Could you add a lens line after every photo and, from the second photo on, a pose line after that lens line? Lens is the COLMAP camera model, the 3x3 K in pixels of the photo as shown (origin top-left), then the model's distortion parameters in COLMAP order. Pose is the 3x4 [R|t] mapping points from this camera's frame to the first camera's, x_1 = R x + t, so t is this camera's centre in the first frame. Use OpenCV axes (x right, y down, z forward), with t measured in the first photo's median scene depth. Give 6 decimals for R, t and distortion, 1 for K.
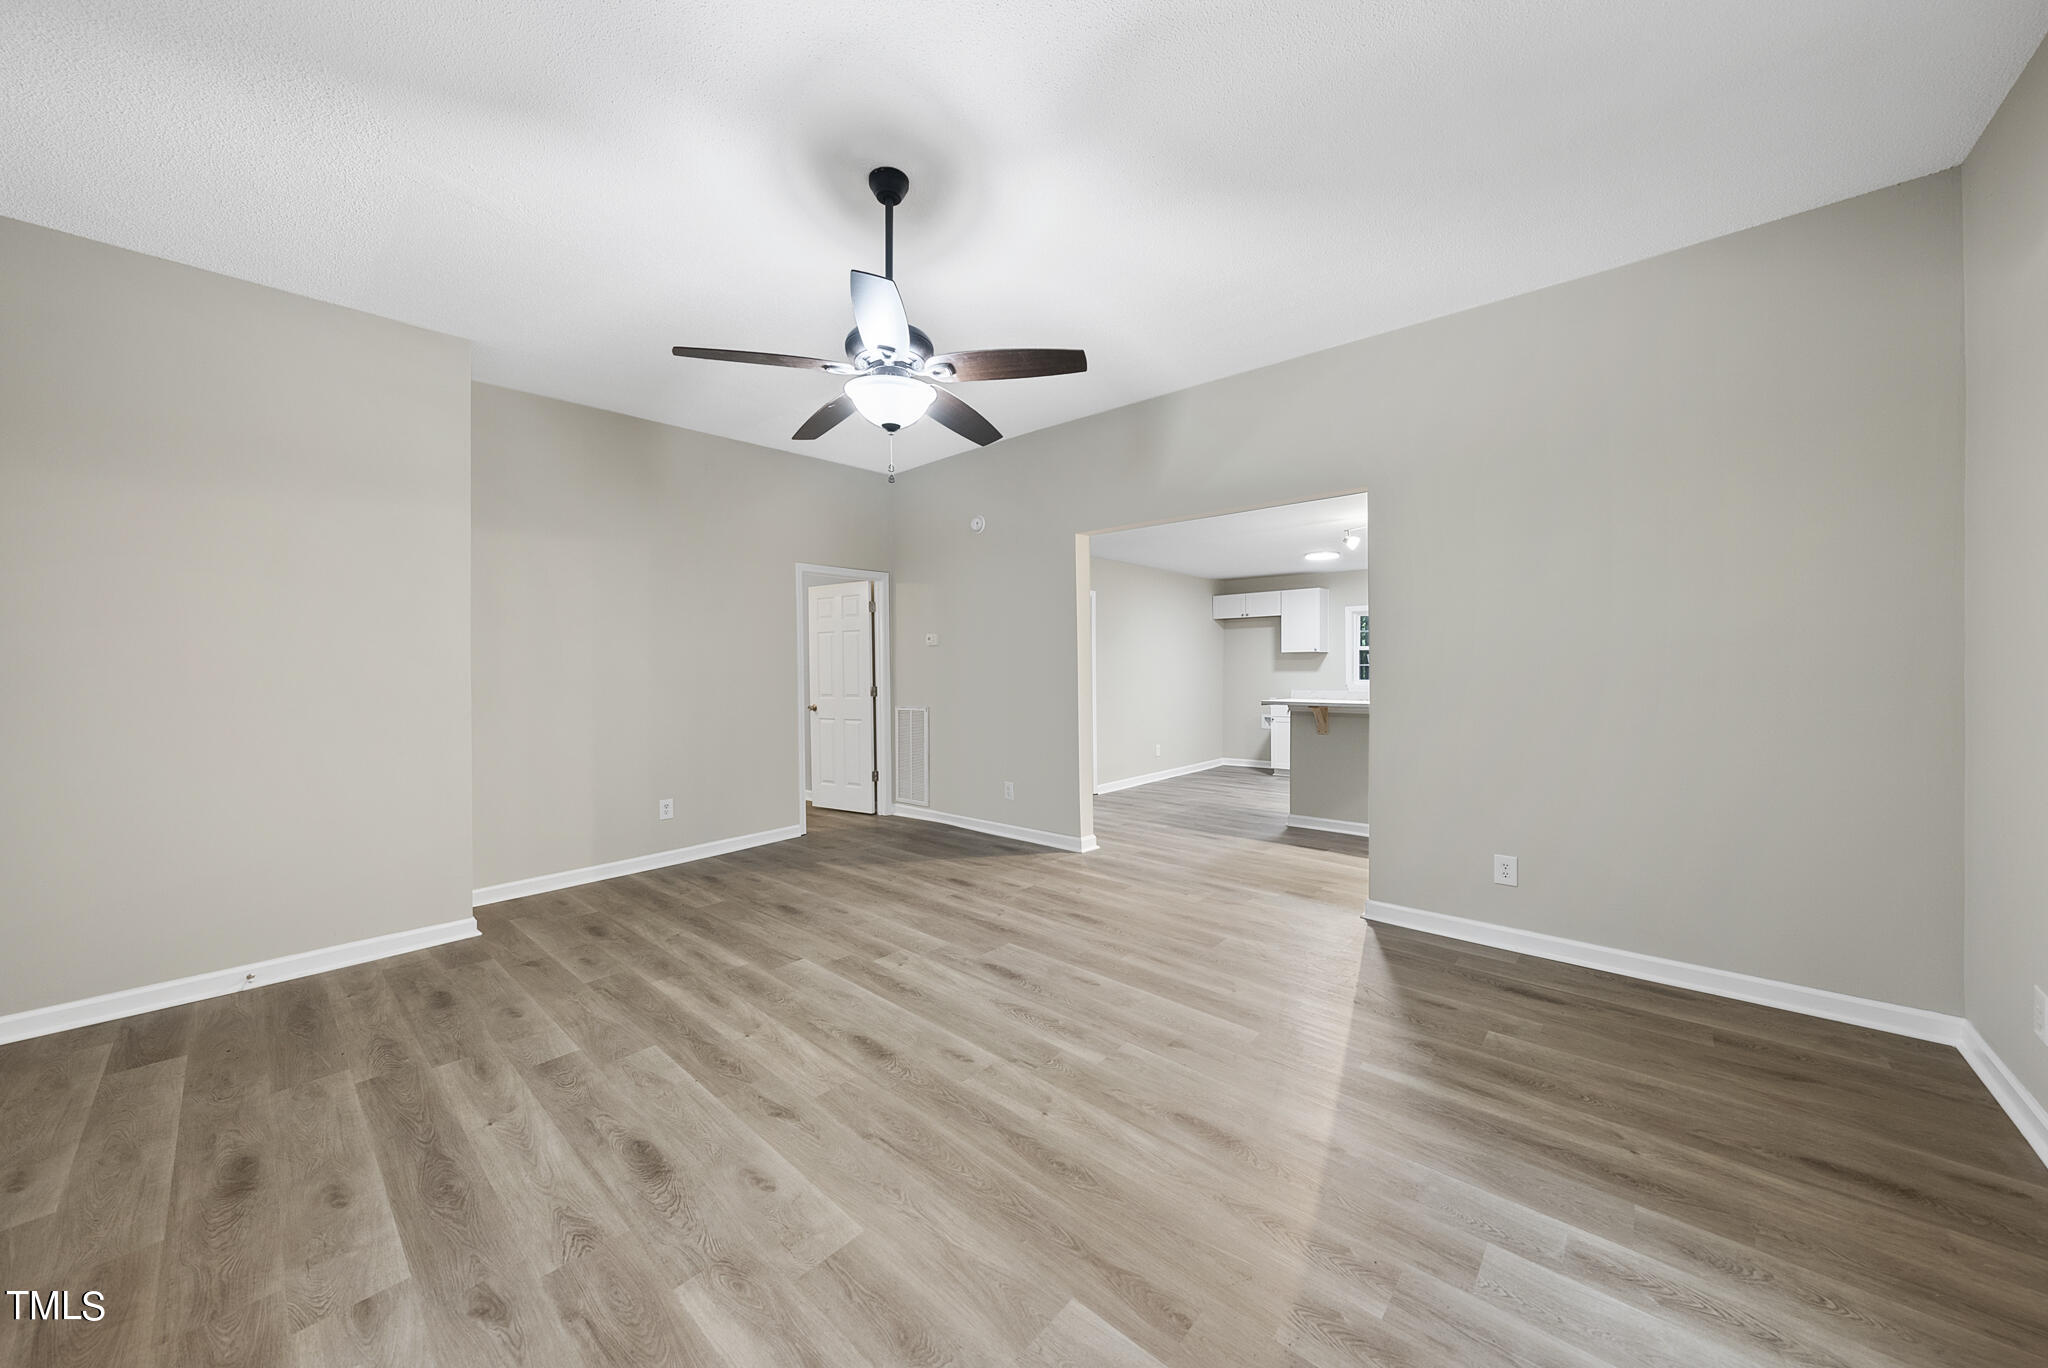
lens RADIAL K [[733.6, 0, 1020.5], [0, 733.6, 682.3], [0, 0, 1]] dist [-0.002939, -0.000285]
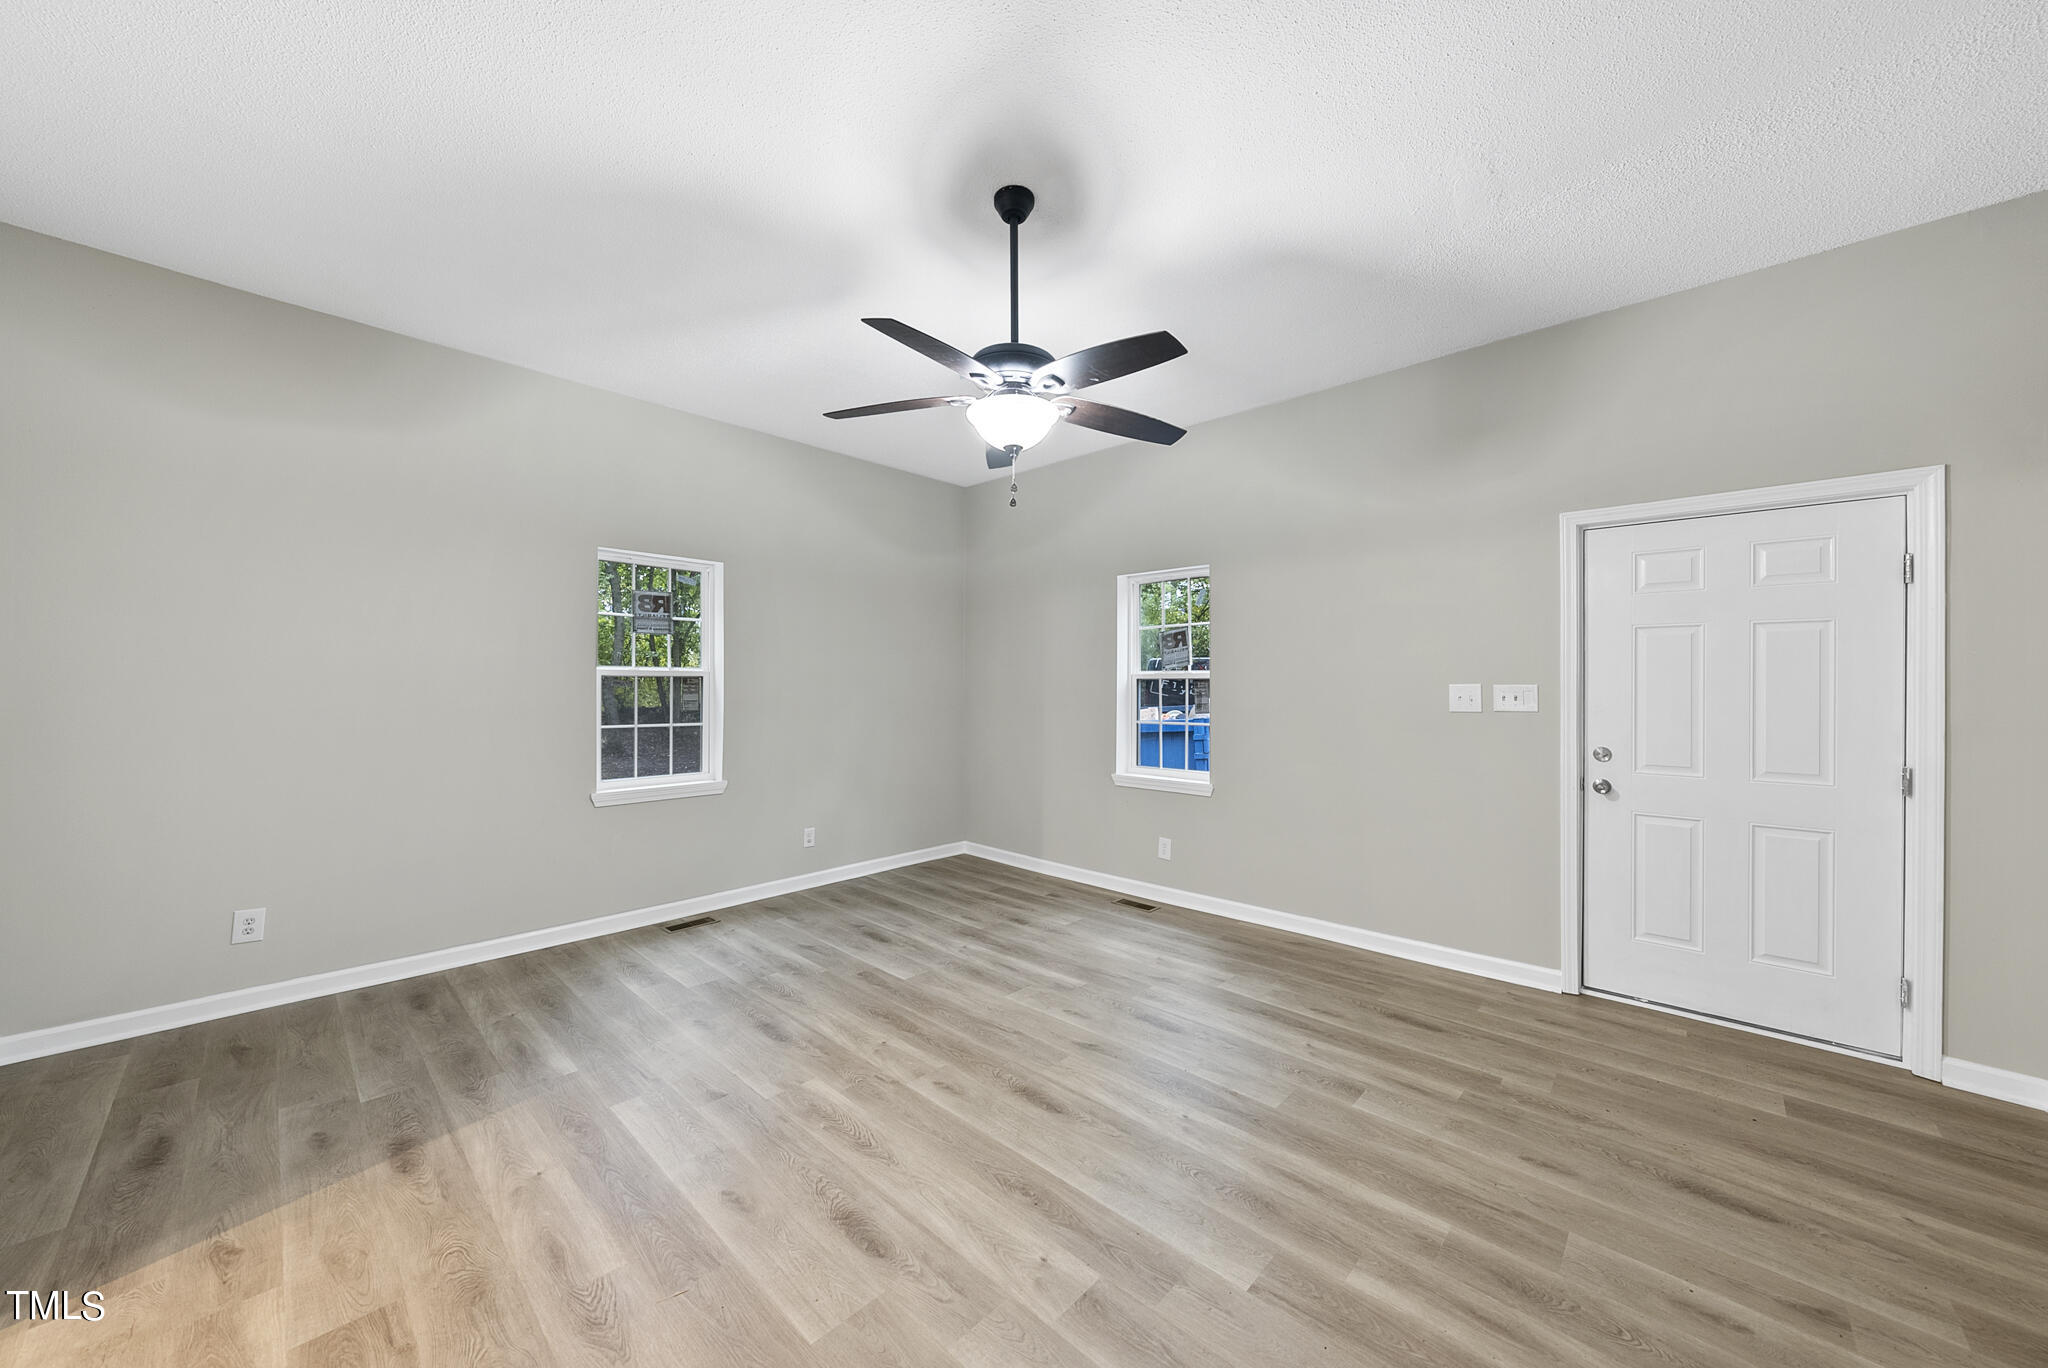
lens RADIAL K [[733.6, 0, 1020.5], [0, 733.6, 682.3], [0, 0, 1]] dist [-0.002939, -0.000285]
pose [[-0.999714, 0.005252, 0.023332, -0.209476], [0.005415, 0.999962, 0.006903, -0.047195], [-0.023295, 0.007028, -0.999704, 1.983929]]
